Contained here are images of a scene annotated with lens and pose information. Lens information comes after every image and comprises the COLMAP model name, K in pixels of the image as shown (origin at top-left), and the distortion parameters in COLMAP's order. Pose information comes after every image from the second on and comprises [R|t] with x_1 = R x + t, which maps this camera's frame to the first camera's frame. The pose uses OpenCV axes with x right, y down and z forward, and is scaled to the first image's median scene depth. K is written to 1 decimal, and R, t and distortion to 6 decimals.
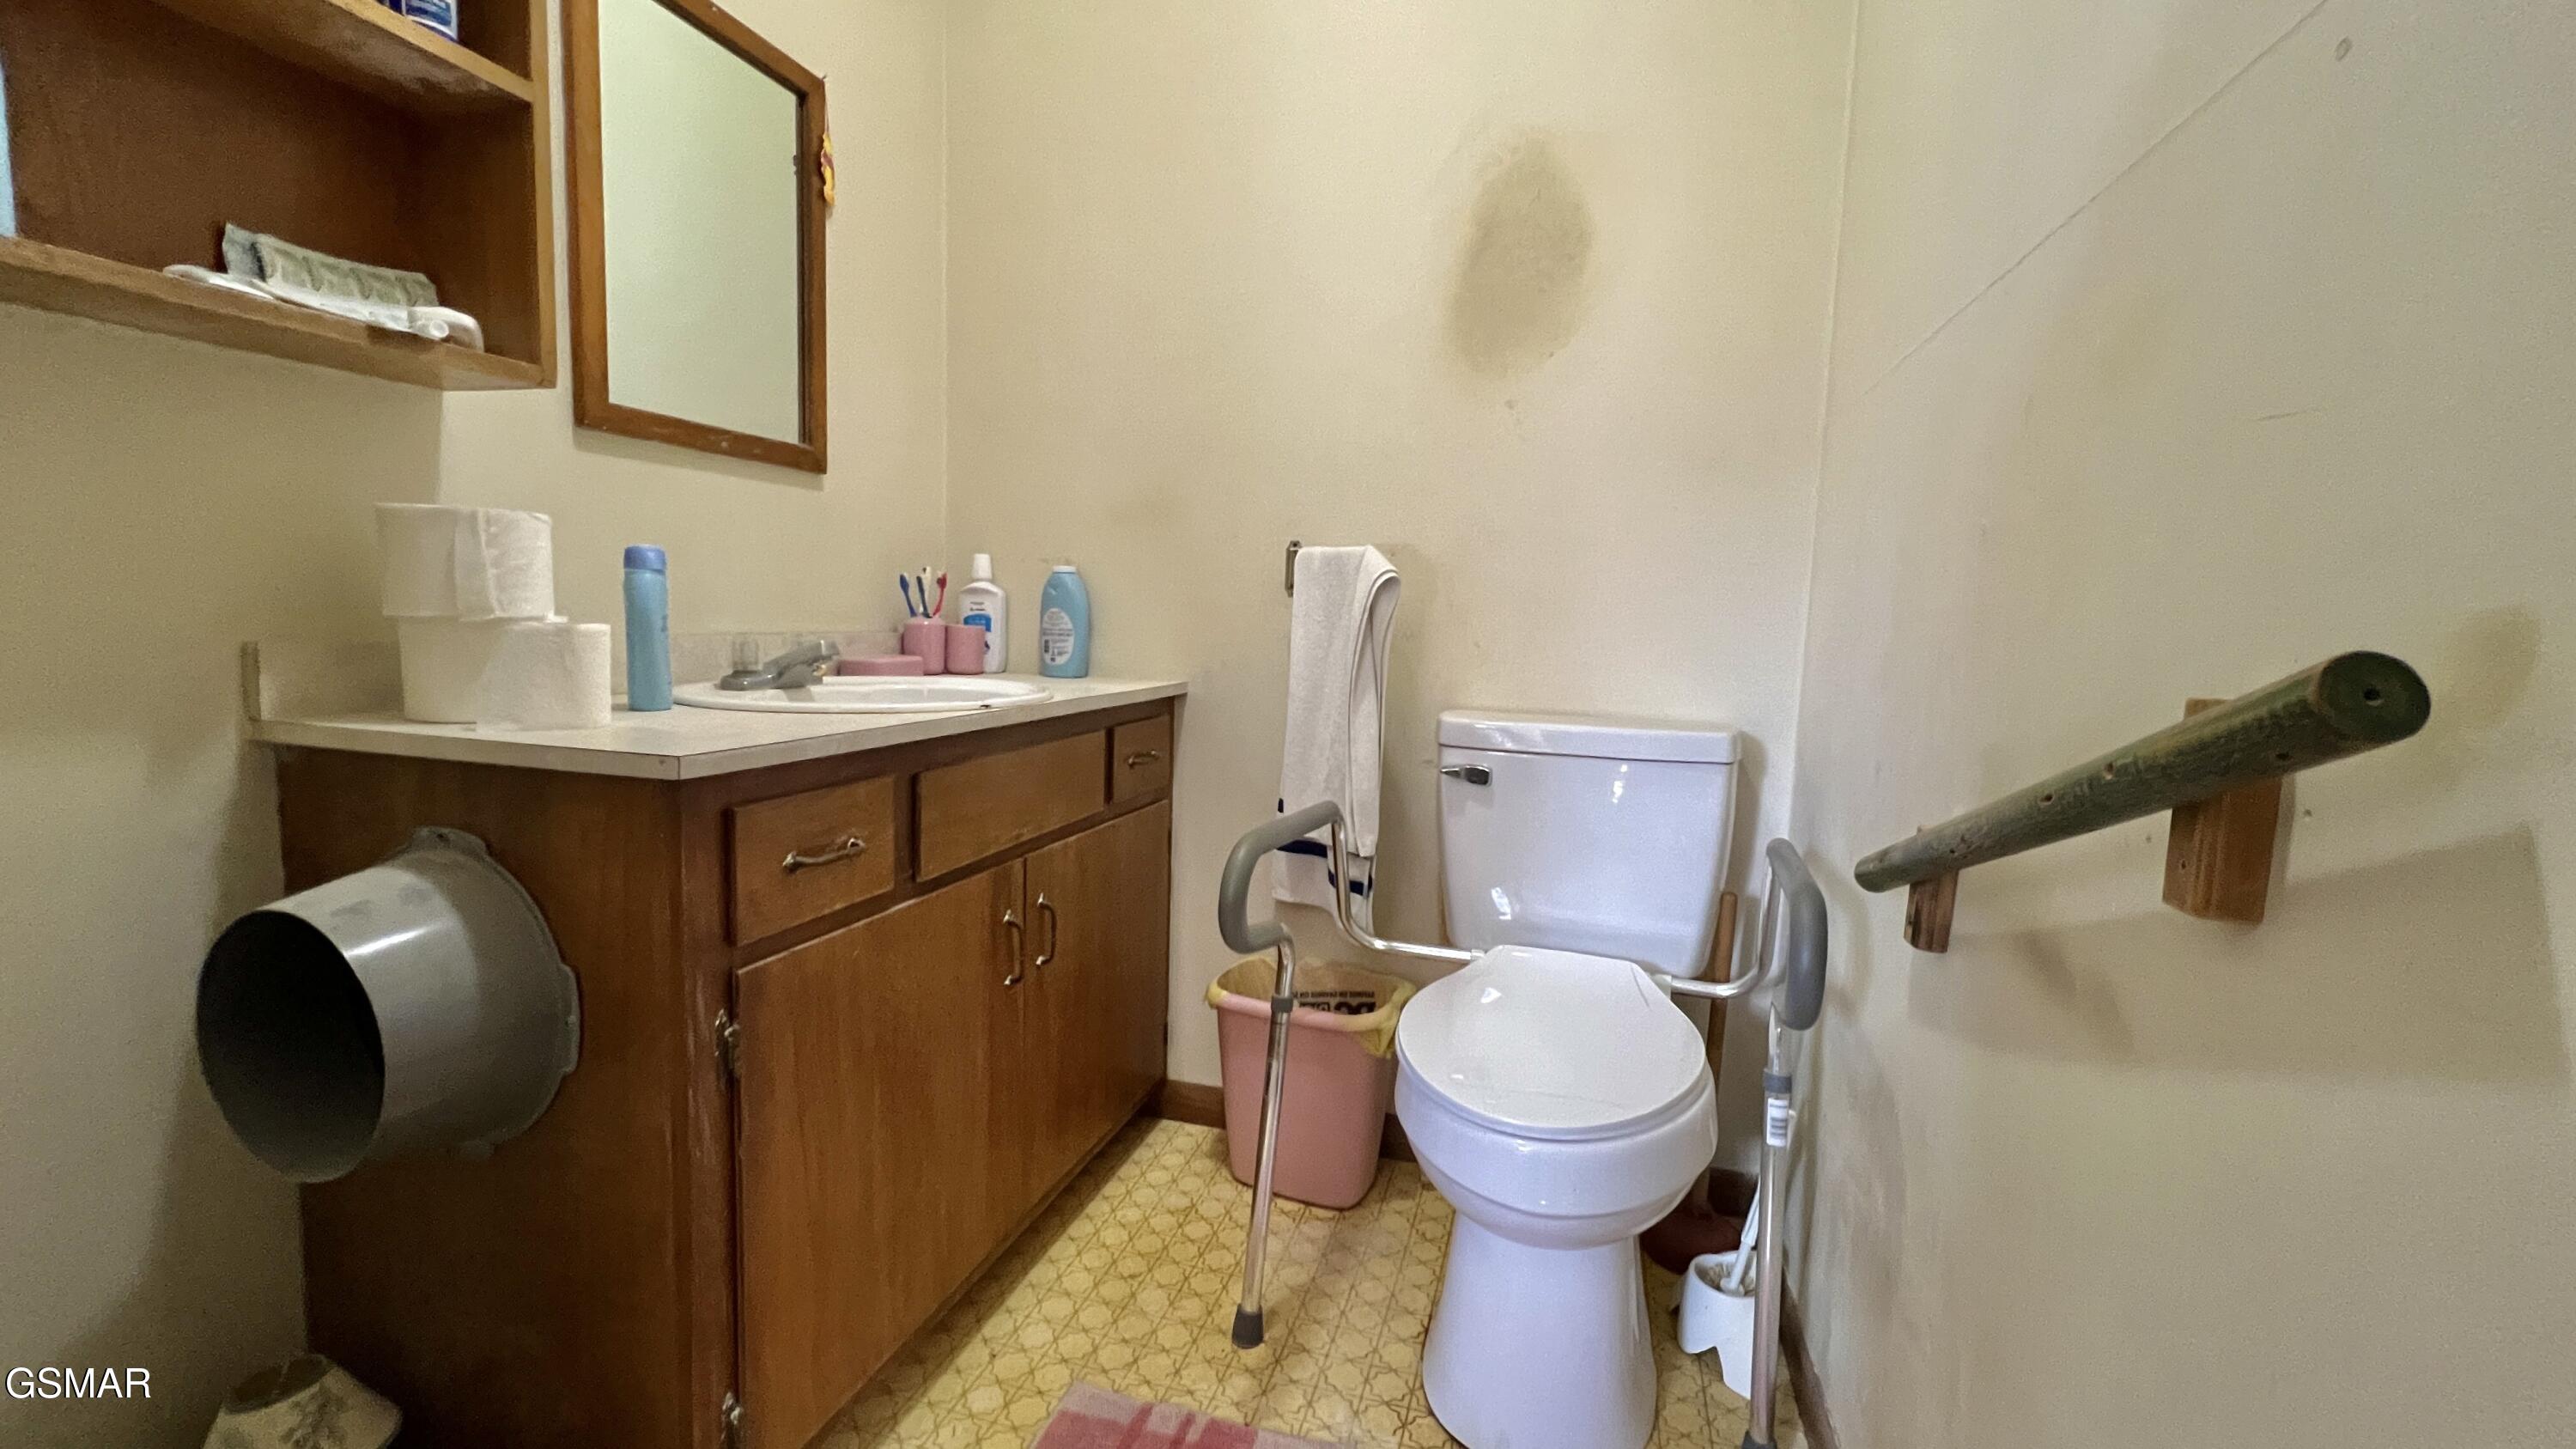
lens RADIAL K [[1081.5, 0, 1288.0], [0, 1081.5, 724.5], [0, 0, 1]] dist [0.000721, -0.000006]
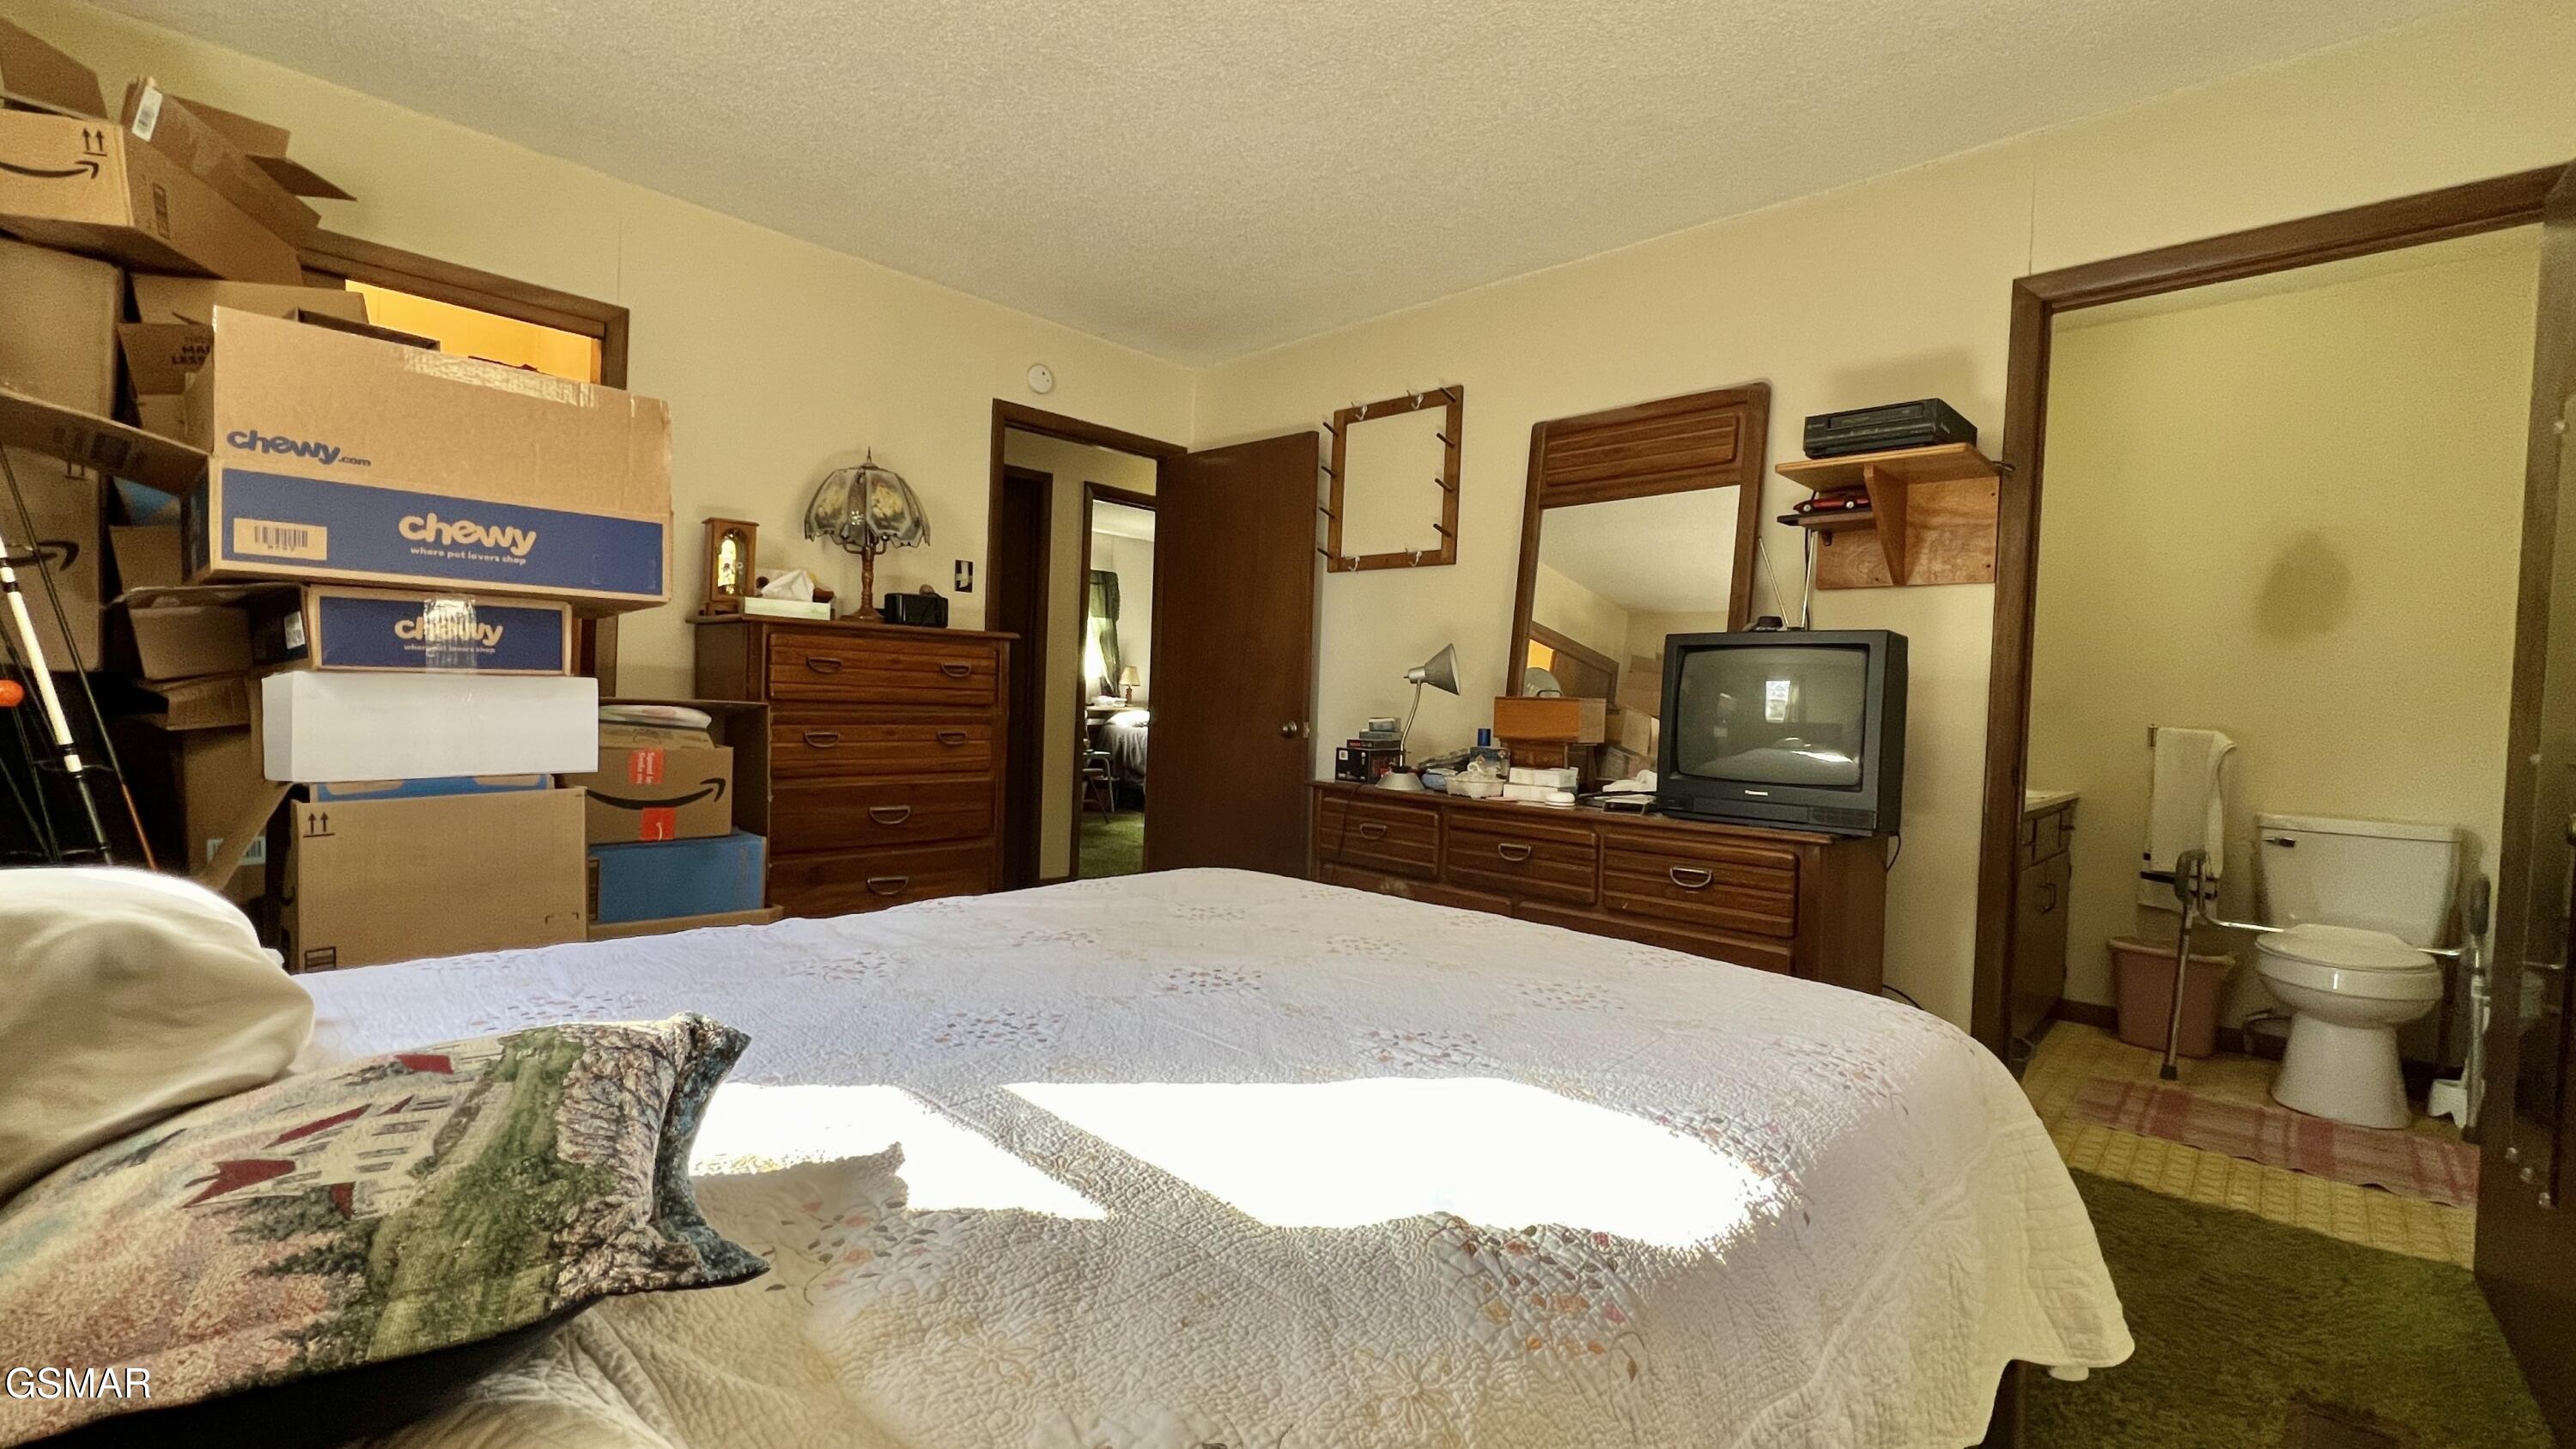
lens RADIAL K [[1081.5, 0, 1288.0], [0, 1081.5, 724.5], [0, 0, 1]] dist [0.000721, -0.000006]
pose [[0.862675, -0.009101, -0.505677, -0.409914], [-0.033560, 0.996604, -0.075190, 0.042599], [0.504644, 0.081836, 0.859440, -1.693816]]
